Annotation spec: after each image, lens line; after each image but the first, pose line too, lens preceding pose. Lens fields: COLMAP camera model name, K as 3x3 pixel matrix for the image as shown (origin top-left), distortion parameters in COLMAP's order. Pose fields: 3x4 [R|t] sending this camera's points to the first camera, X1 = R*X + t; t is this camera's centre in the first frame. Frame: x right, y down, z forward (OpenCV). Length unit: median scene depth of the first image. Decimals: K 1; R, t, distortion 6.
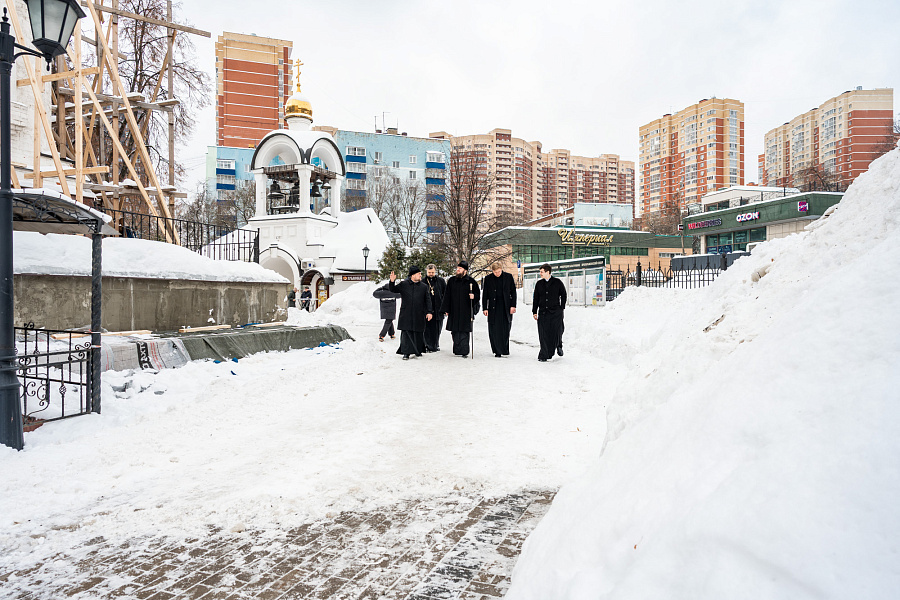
lens RADIAL K [[600.7, 0, 450.0], [0, 600.7, 300.0], [0, 0, 1]] dist [-0.004734, 0.004469]
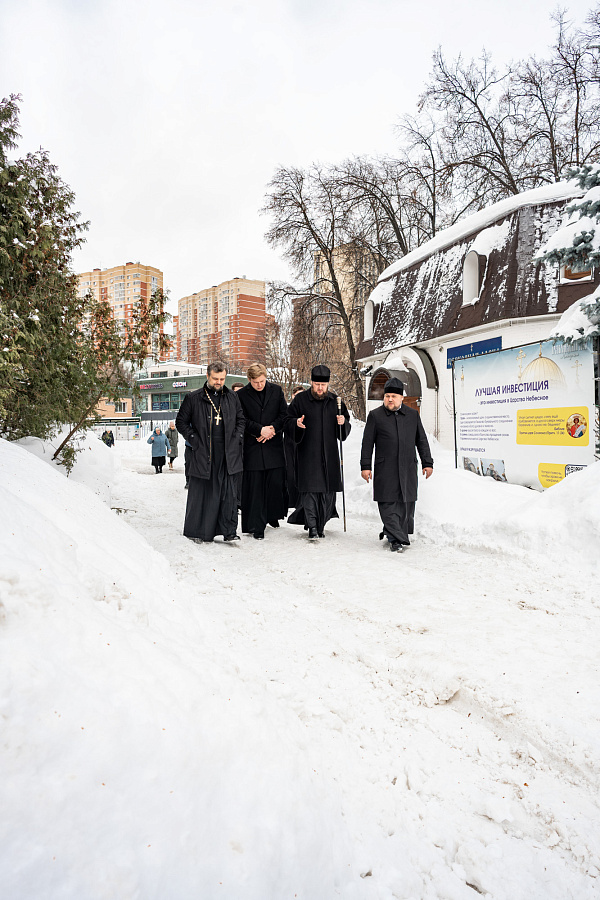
lens RADIAL K [[600.7, 0, 300.0], [0, 600.7, 450.0], [0, 0, 1]] dist [-0.004734, 0.004469]
pose [[0.773424, -0.013497, 0.633745, -0.056737], [0.003799, 0.999854, 0.016659, 0.001062], [-0.633877, -0.010477, 0.773363, -0.090664]]
